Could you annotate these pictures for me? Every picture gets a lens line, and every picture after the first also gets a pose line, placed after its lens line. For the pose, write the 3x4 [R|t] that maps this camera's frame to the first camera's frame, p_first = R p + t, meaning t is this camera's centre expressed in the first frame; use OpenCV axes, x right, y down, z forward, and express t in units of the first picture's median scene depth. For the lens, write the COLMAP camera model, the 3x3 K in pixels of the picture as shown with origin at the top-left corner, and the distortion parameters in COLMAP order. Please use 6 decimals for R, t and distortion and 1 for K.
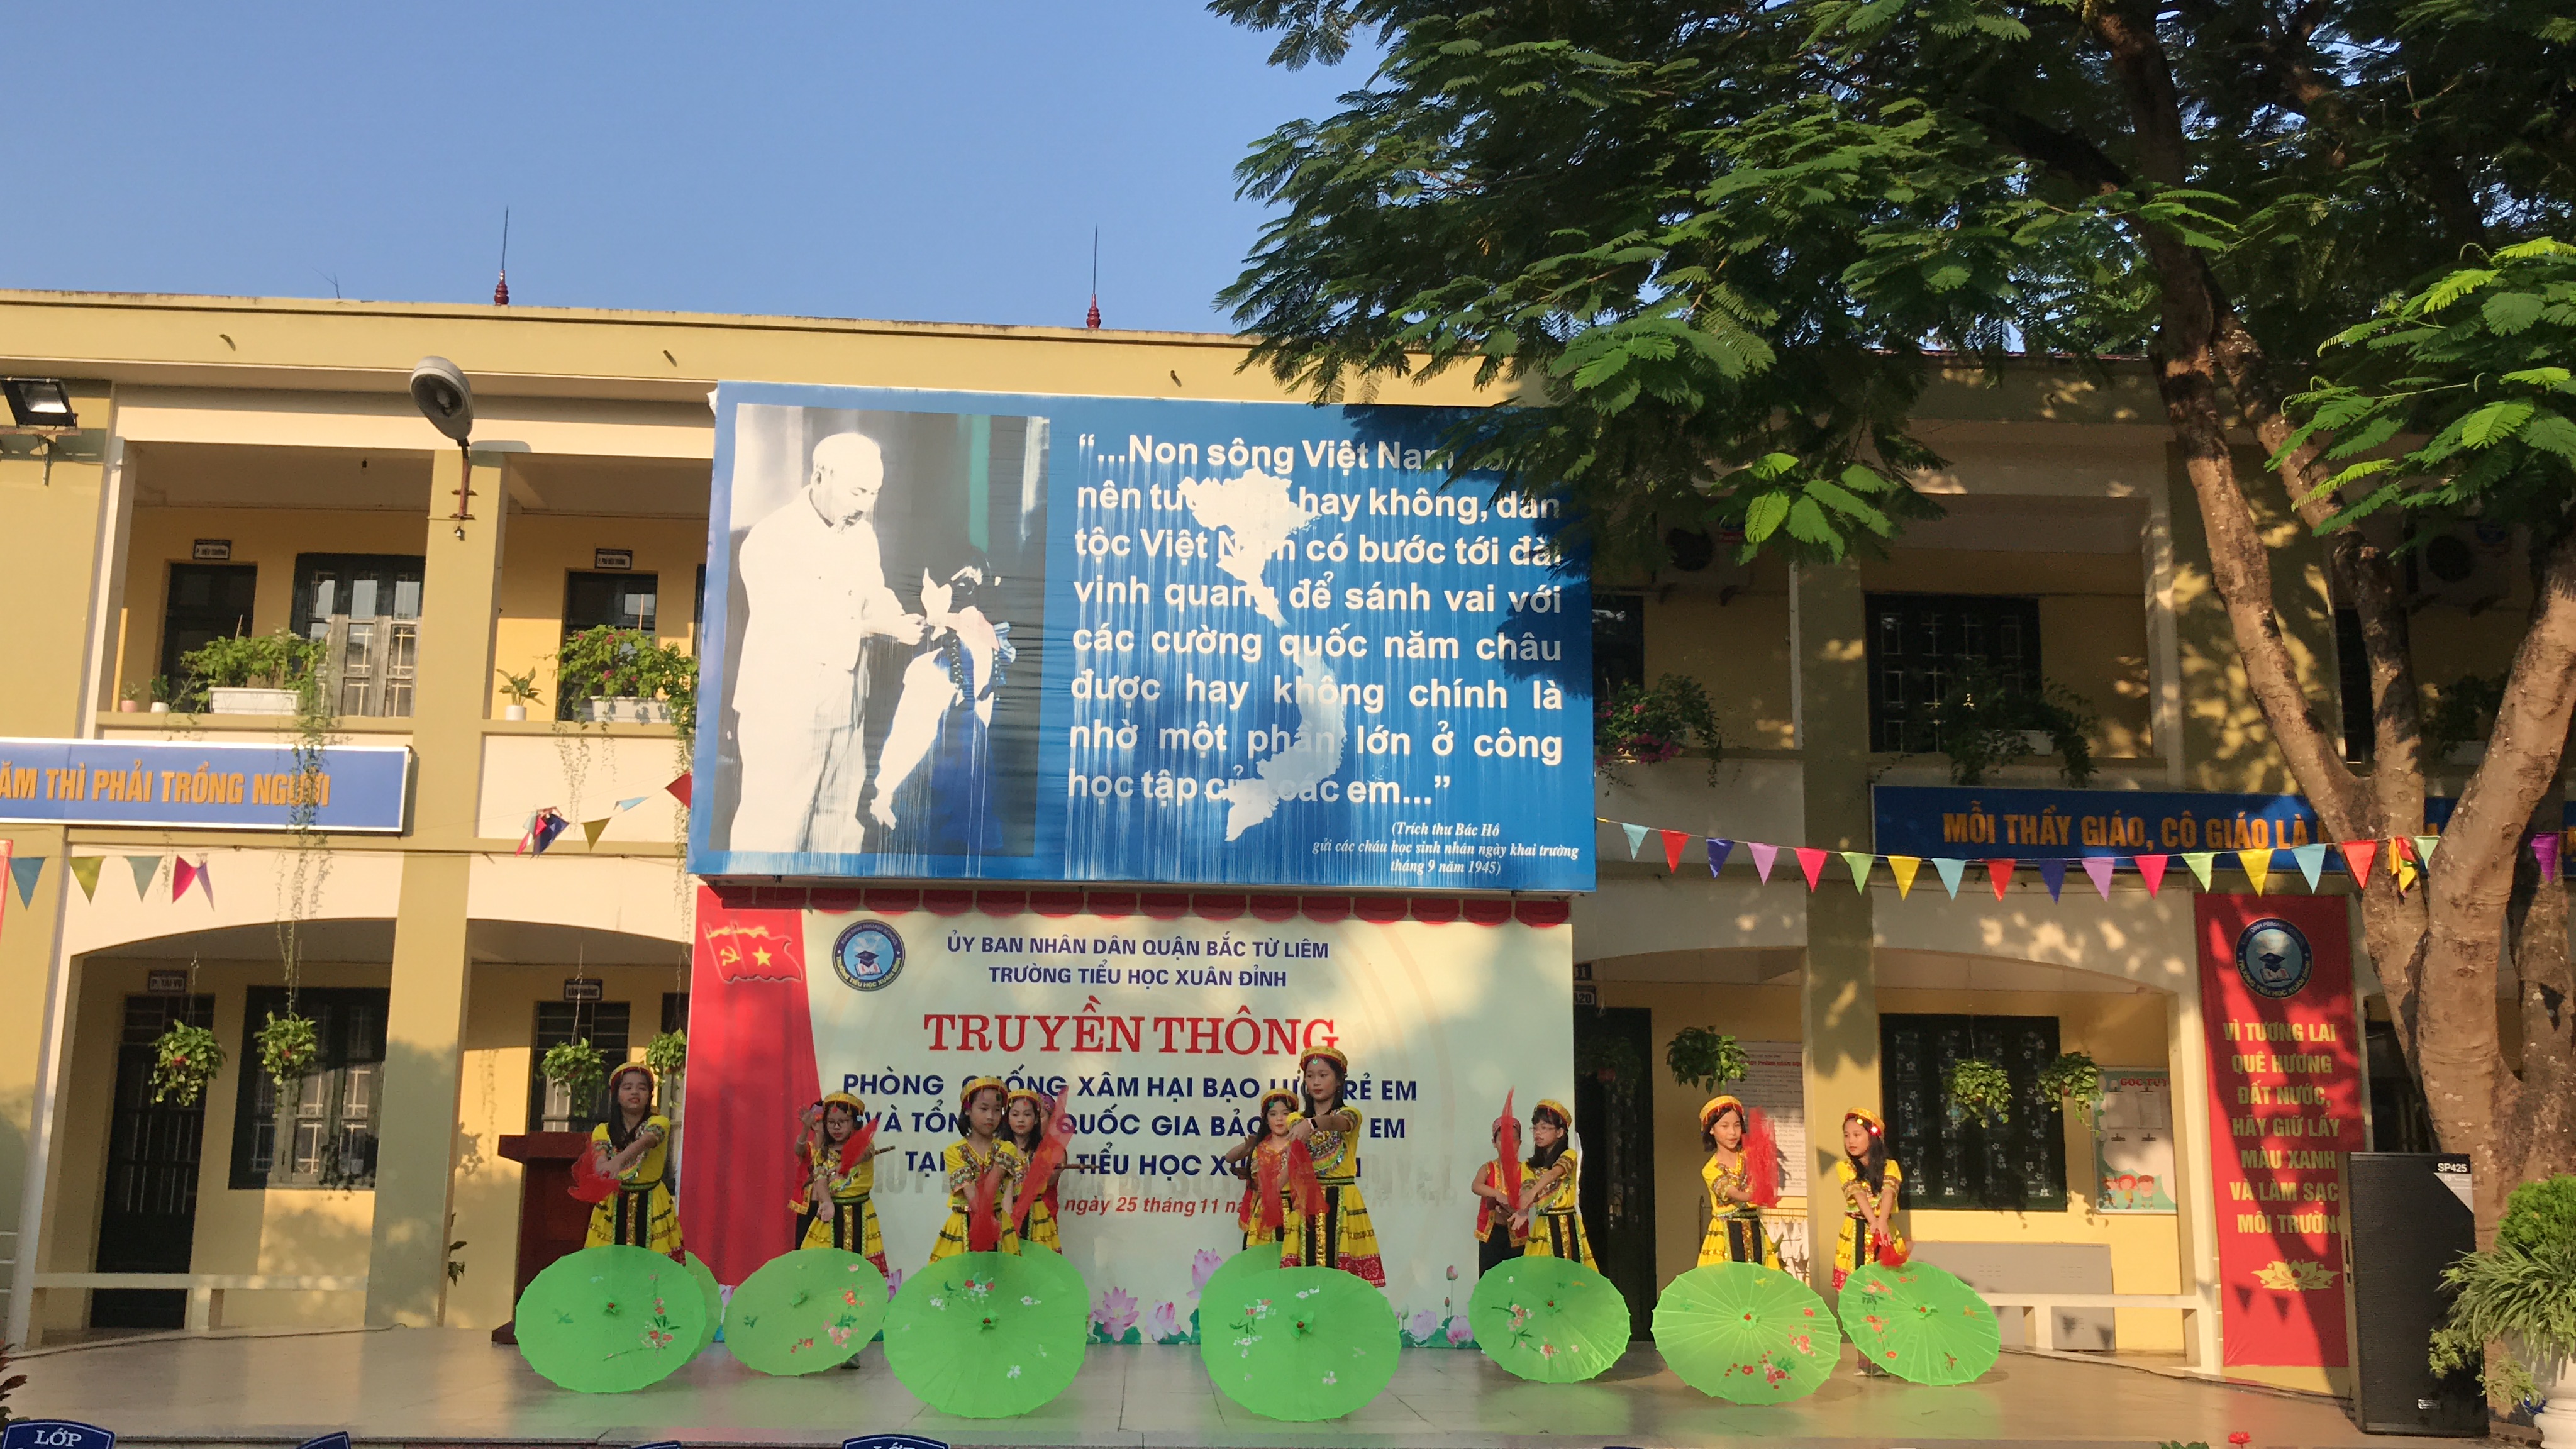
lens RADIAL K [[2513.4, 0, 1300.5], [0, 2513.4, 723.7], [0, 0, 1]] dist [0.191210, -0.413392]
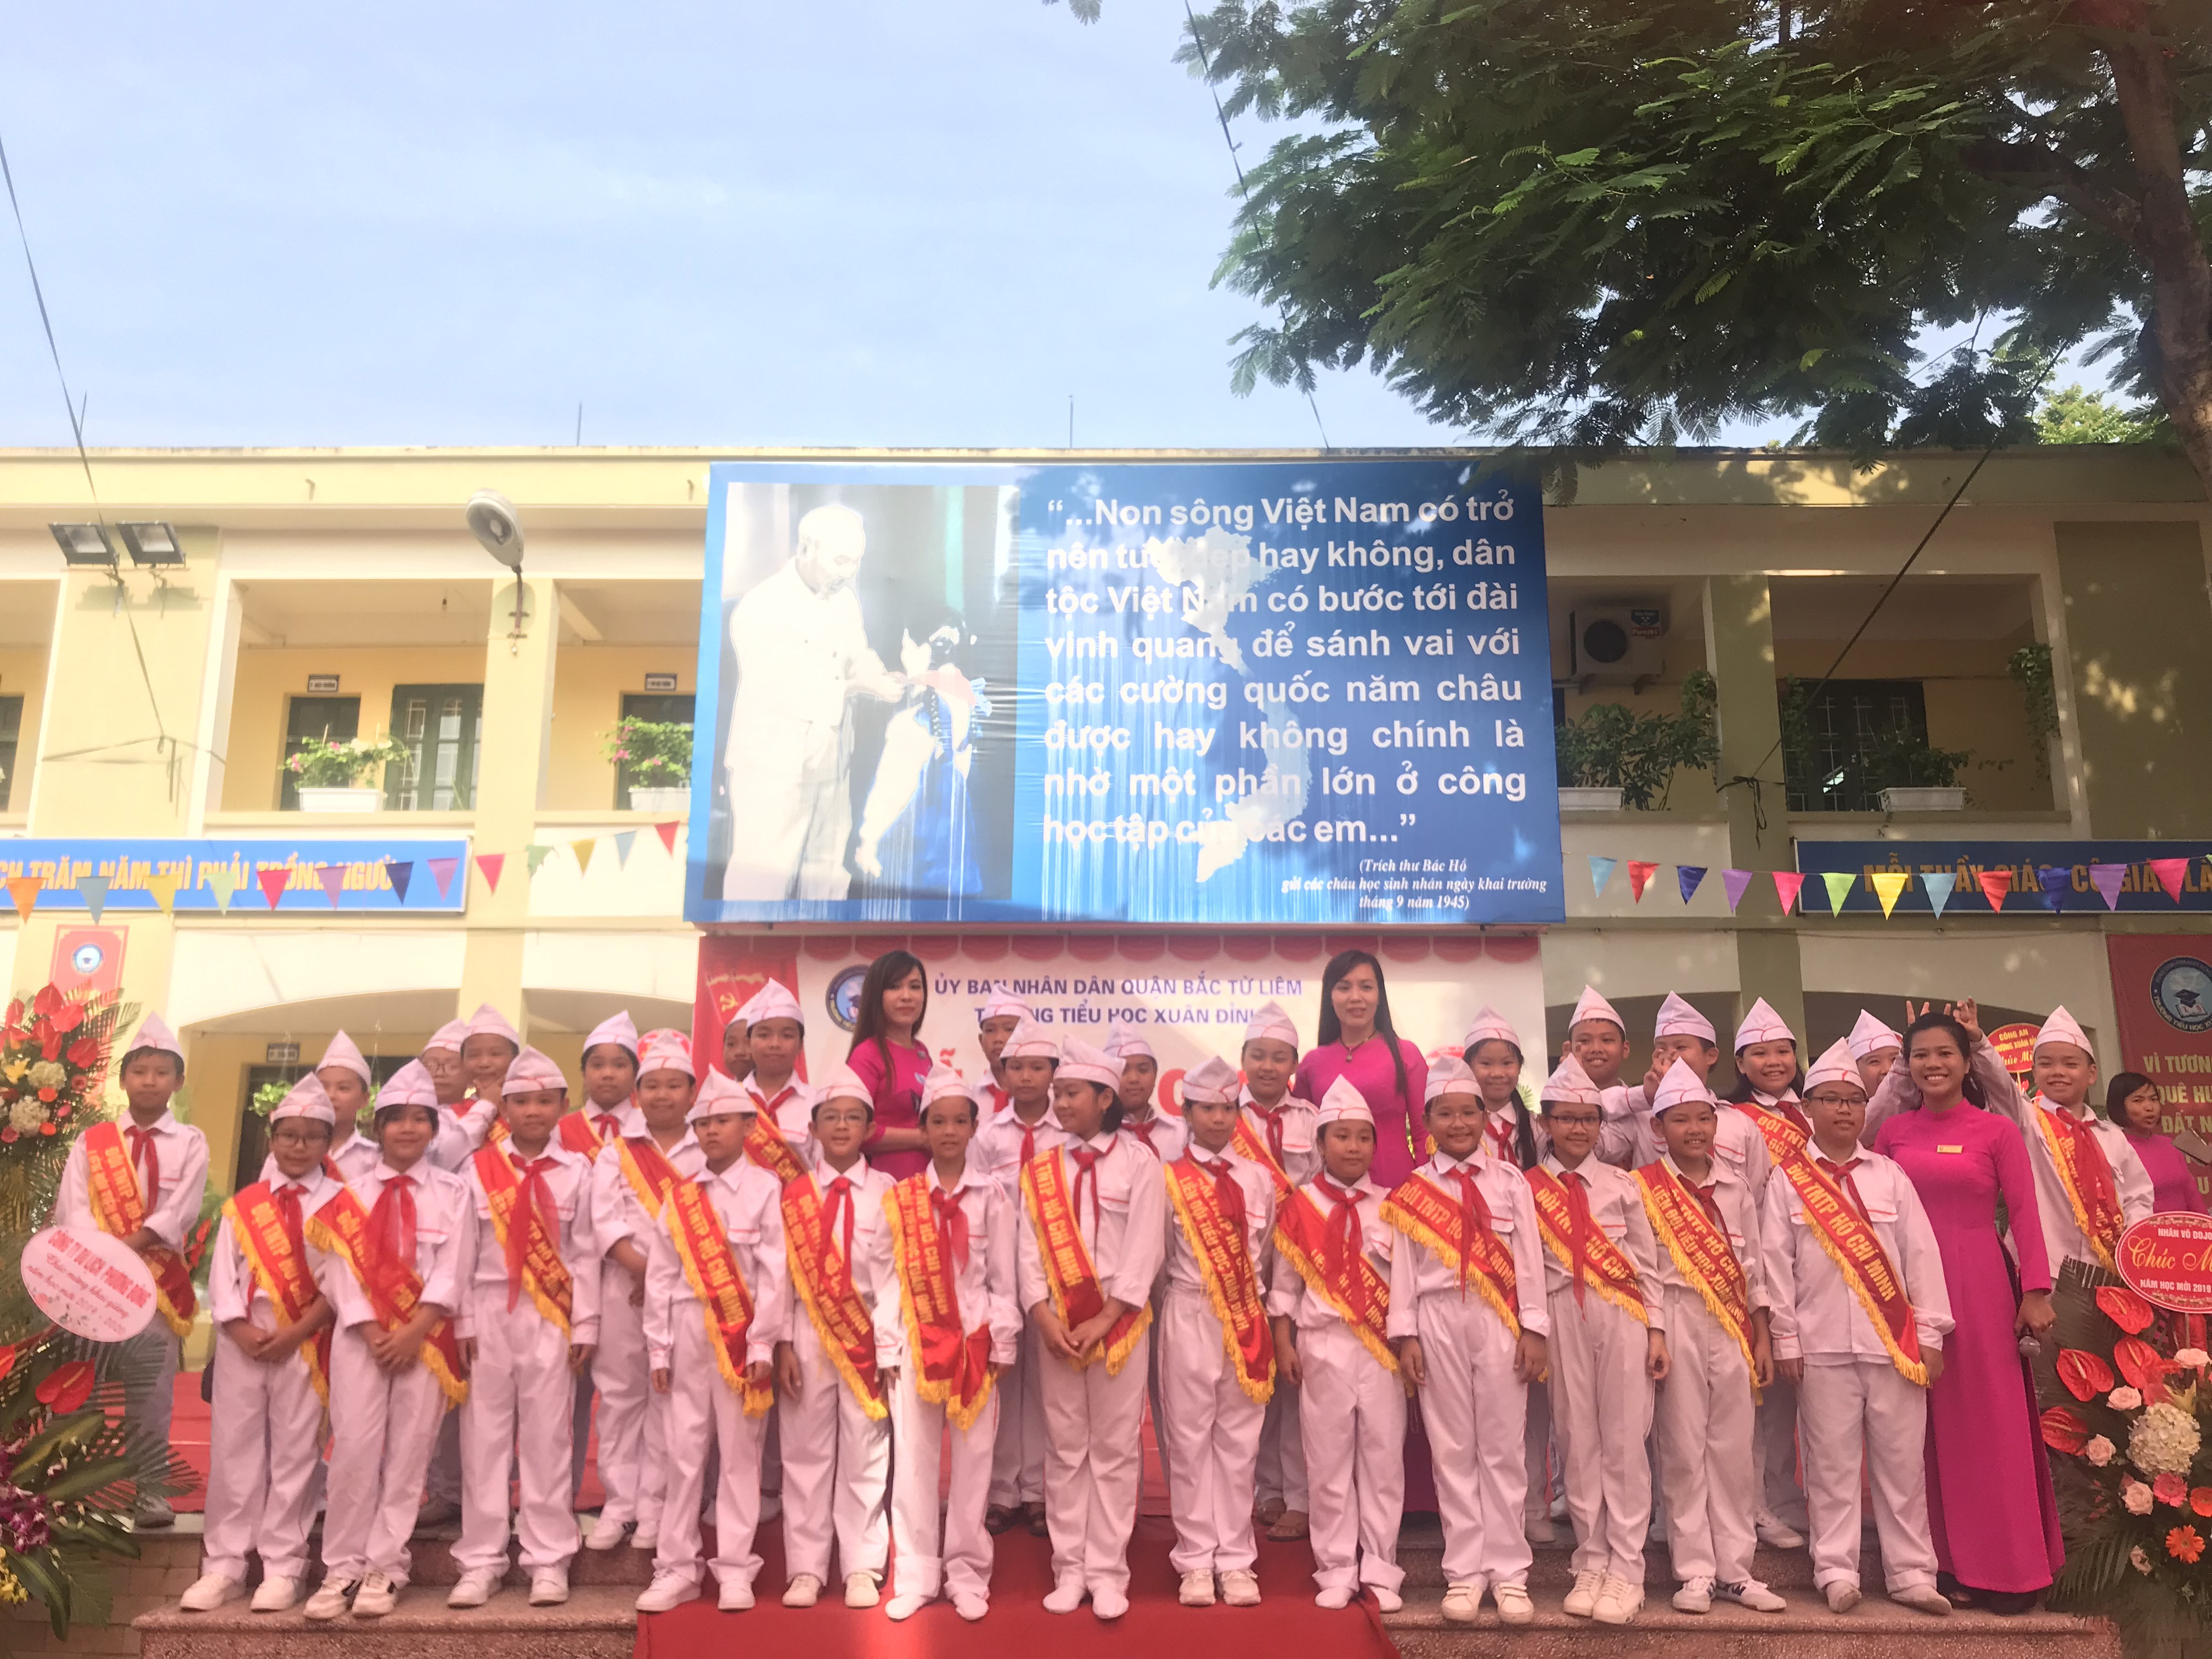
lens RADIAL K [[1825.2, 0, 1106.0], [0, 1825.2, 829.5], [0, 0, 1]] dist [0.135530, -0.200433]
pose [[0.996994, -0.025904, -0.073024, -0.011603], [0.023220, 0.999032, -0.037366, 0.051664], [0.073921, 0.035558, 0.996630, 0.248178]]
